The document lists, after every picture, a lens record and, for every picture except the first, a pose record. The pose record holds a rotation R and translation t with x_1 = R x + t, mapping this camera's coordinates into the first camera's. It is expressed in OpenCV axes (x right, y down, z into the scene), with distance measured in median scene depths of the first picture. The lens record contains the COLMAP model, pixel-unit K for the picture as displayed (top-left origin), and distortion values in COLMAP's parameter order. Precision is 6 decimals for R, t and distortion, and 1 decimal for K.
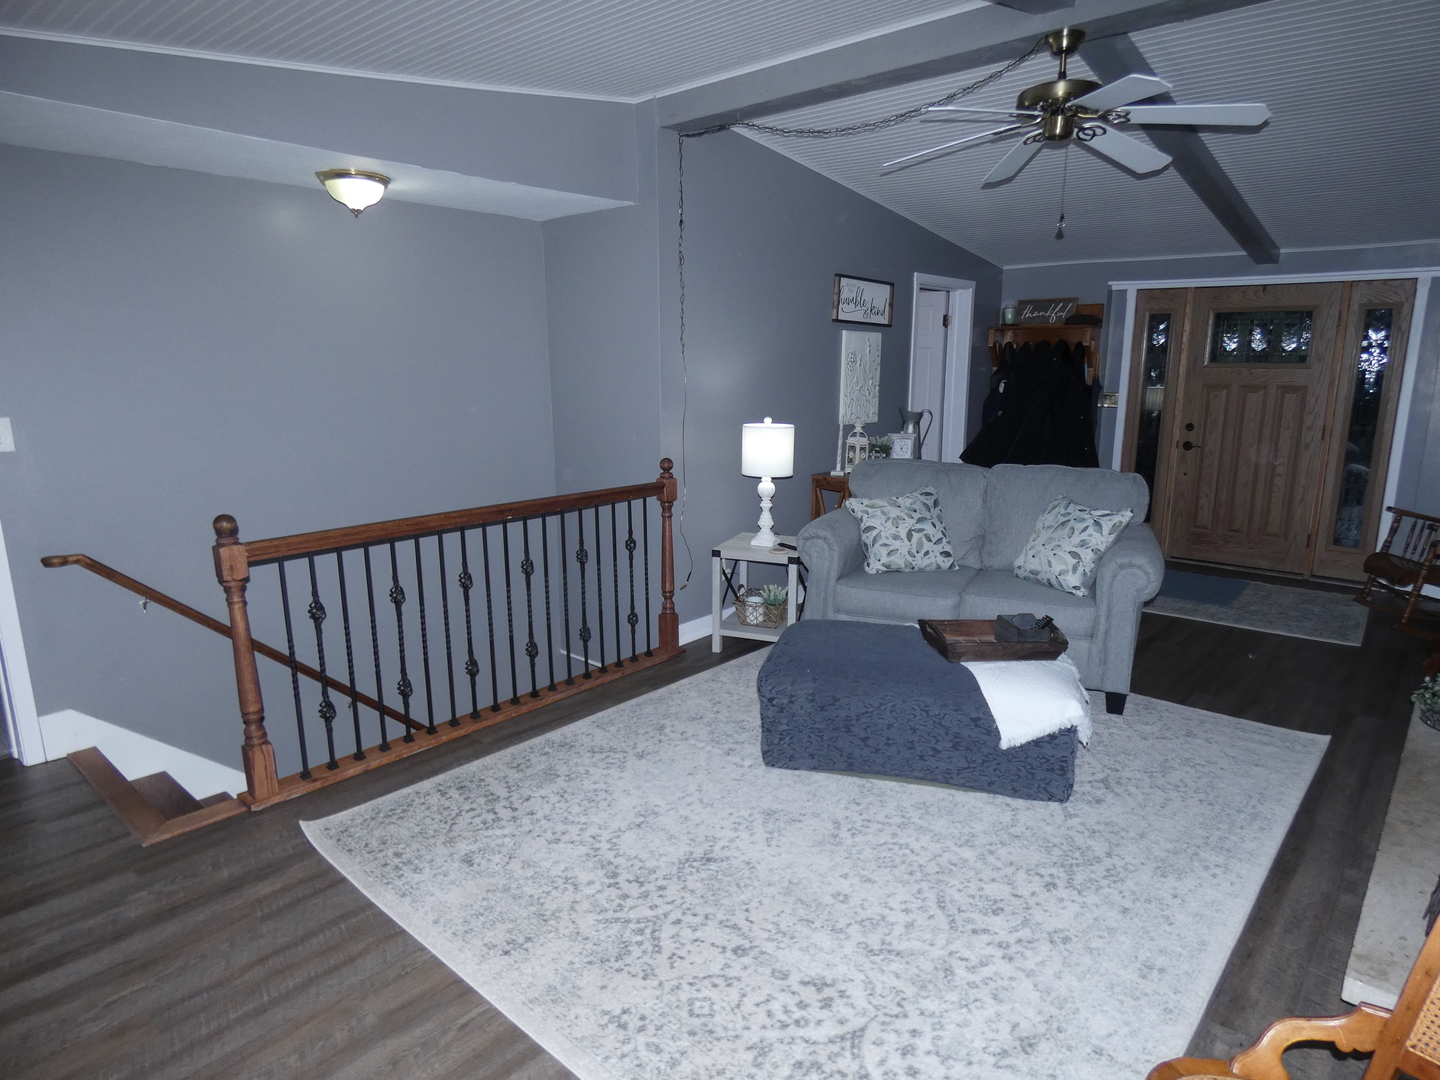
lens RADIAL K [[856.4, 0, 724.6], [0, 856.4, 548.4], [0, 0, 1]] dist [0.007163, 0.002410]
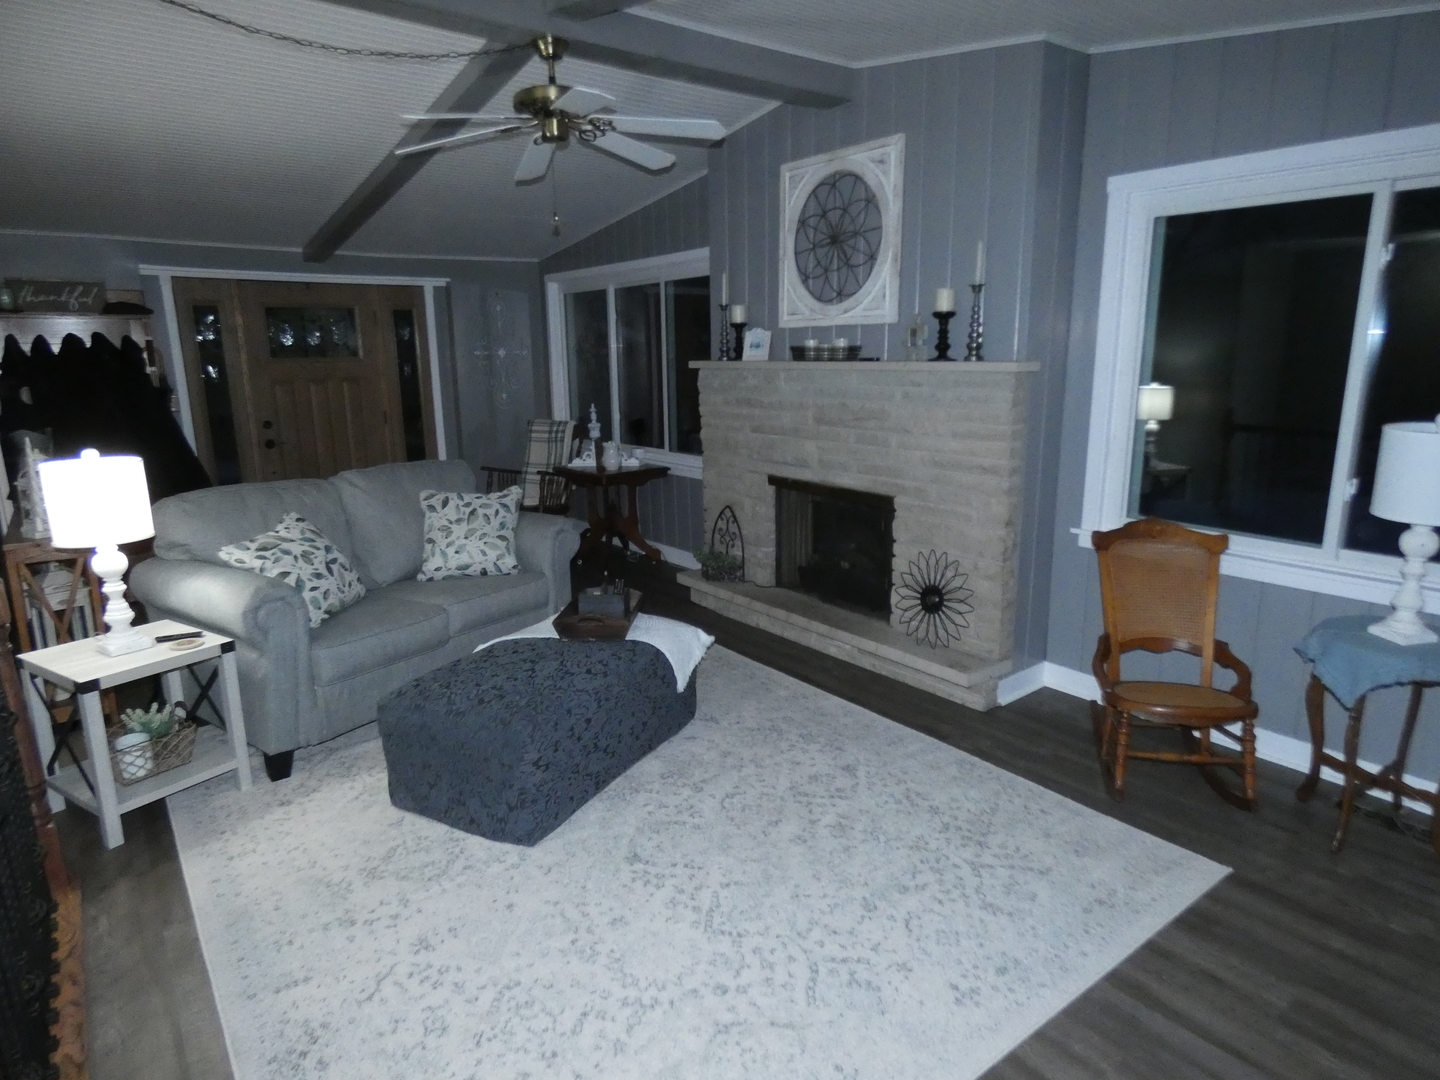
lens RADIAL K [[856.4, 0, 724.6], [0, 856.4, 548.4], [0, 0, 1]] dist [0.007163, 0.002410]
pose [[0.178129, -0.222434, 0.958537, -0.462533], [0.225172, 0.957483, 0.180344, -0.090998], [-0.957897, 0.183711, 0.220642, 0.433649]]
